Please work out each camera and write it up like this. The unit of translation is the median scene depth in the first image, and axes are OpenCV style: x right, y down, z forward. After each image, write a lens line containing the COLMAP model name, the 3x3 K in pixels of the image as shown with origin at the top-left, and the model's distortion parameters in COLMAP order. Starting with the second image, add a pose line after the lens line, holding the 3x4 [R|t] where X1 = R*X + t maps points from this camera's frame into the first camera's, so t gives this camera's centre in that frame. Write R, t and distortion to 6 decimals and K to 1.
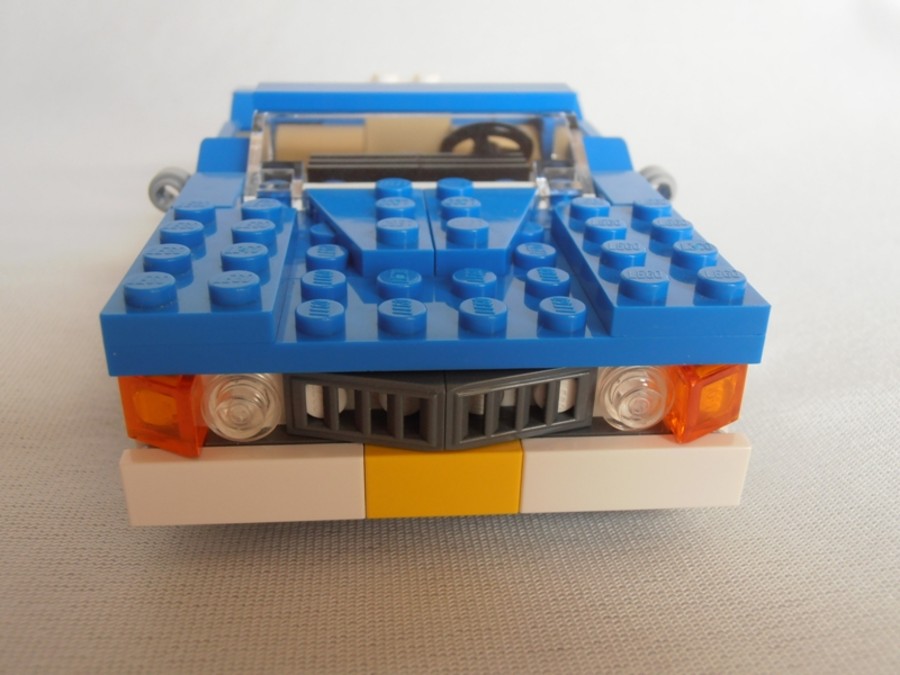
lens RADIAL K [[880.4, 0, 450.0], [0, 880.4, 337.5], [0, 0, 1]] dist [-0.014081, -0.013229]
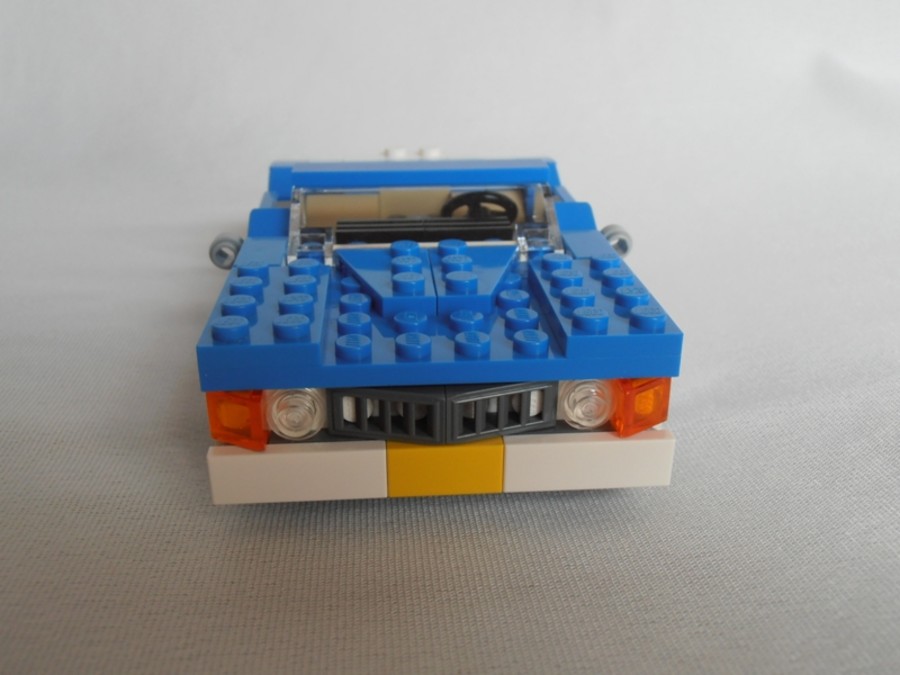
lens RADIAL K [[880.4, 0, 450.0], [0, 880.4, 337.5], [0, 0, 1]] dist [-0.014081, -0.013229]
pose [[0.999846, -0.015118, -0.008923, 0.014170], [0.014678, 0.998766, -0.047439, 0.027373], [0.009629, 0.047301, 0.998834, -0.342059]]
